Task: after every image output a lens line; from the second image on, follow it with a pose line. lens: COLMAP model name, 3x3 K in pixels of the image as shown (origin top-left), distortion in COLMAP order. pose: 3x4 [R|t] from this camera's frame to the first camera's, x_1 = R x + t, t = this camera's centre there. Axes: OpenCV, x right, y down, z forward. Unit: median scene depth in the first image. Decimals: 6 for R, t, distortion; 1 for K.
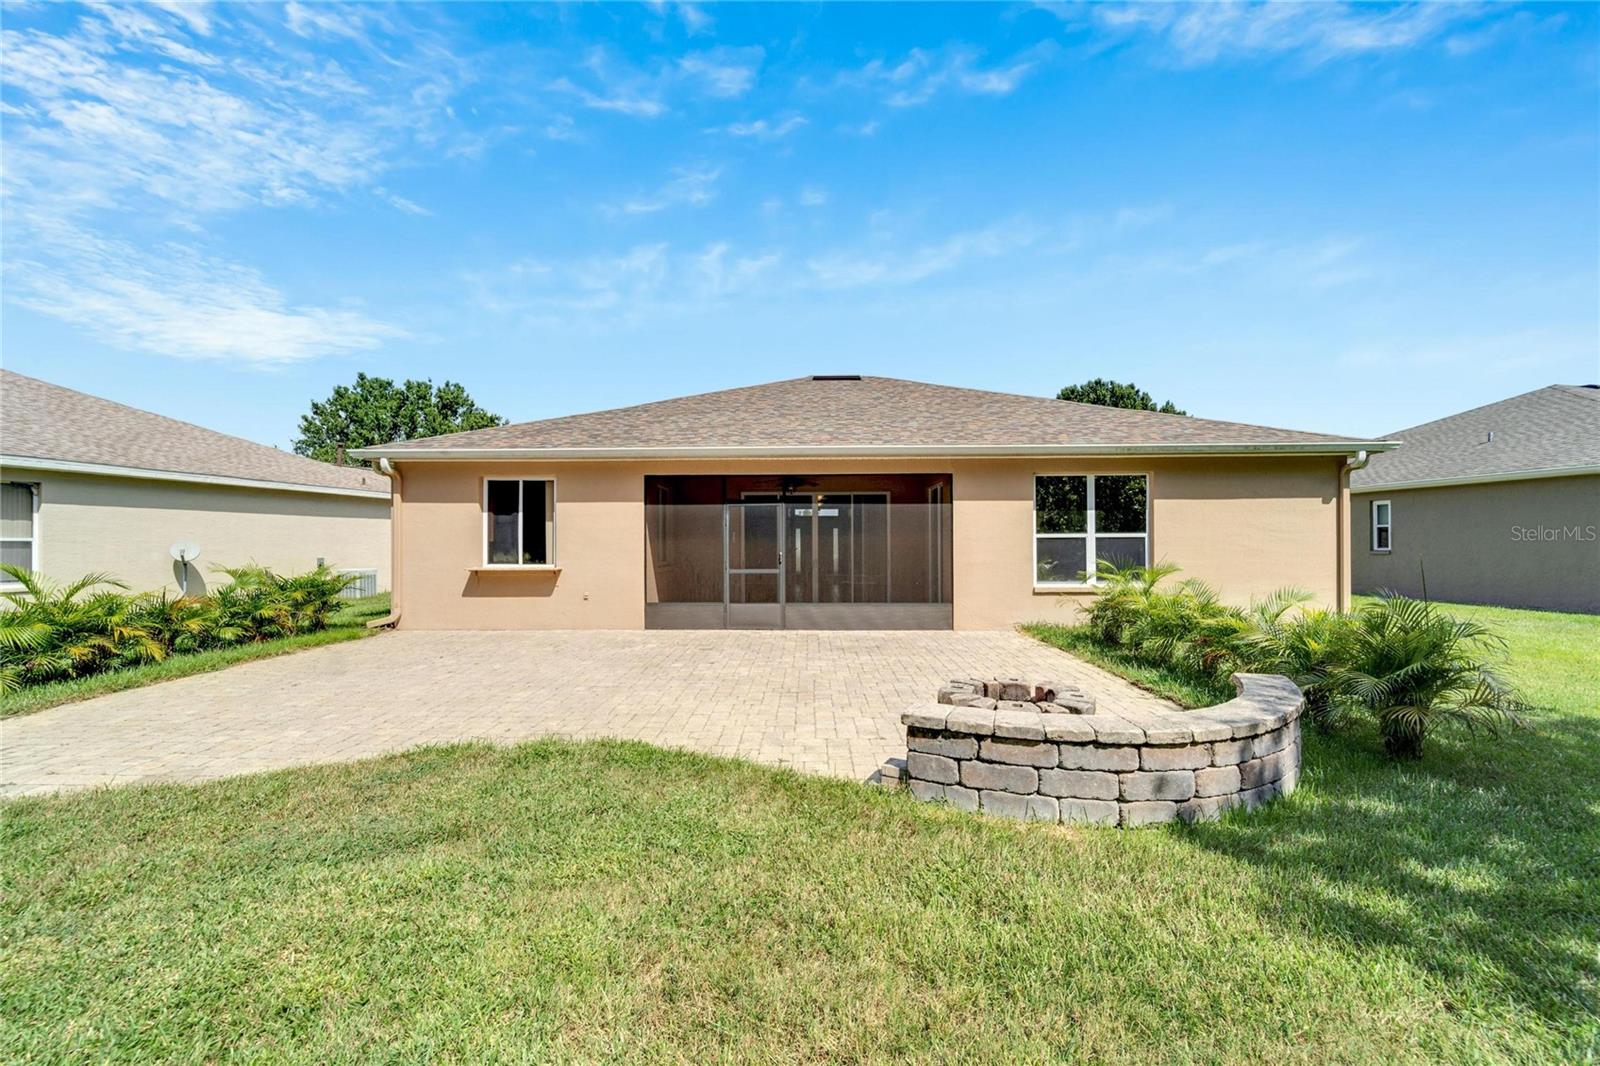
lens RADIAL K [[651.6, 0, 800.0], [0, 651.6, 533.0], [0, 0, 1]] dist [-0.000636, -0.000111]
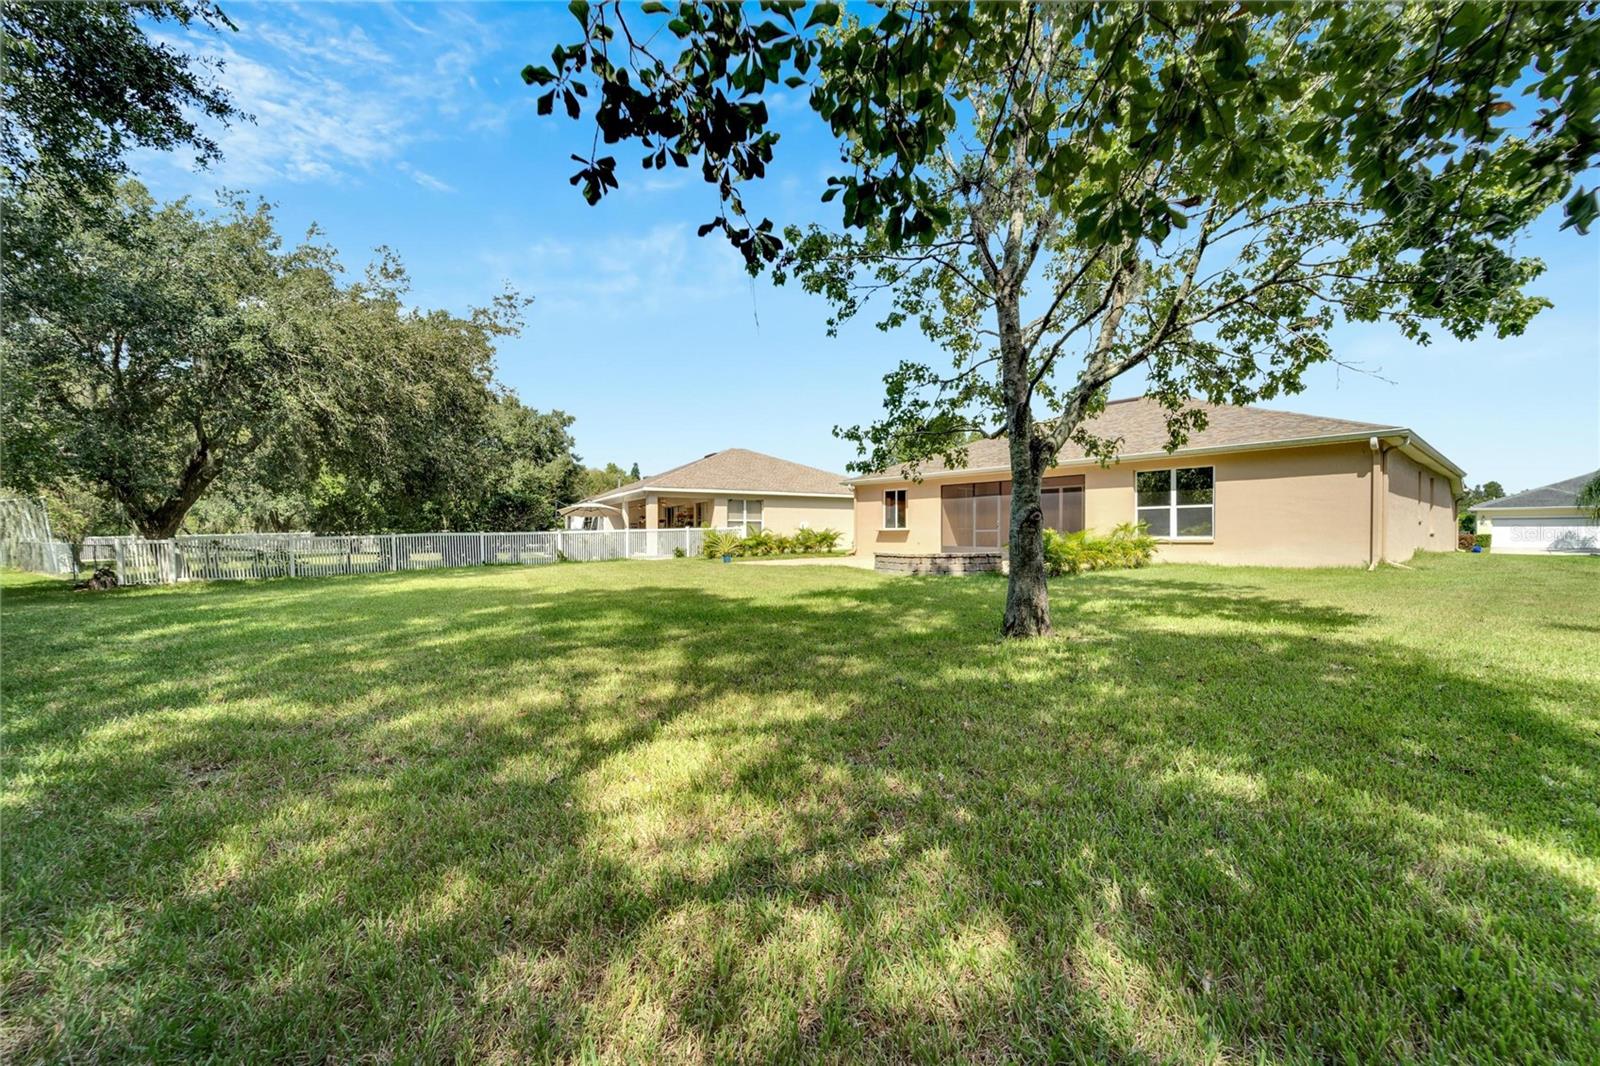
lens RADIAL K [[651.6, 0, 800.0], [0, 651.6, 533.0], [0, 0, 1]] dist [-0.000636, -0.000111]
pose [[0.663133, -0.001909, -0.748499, 1.029986], [0.016013, 0.999804, 0.011637, 0.034194], [0.748330, -0.019703, 0.663034, -0.733636]]
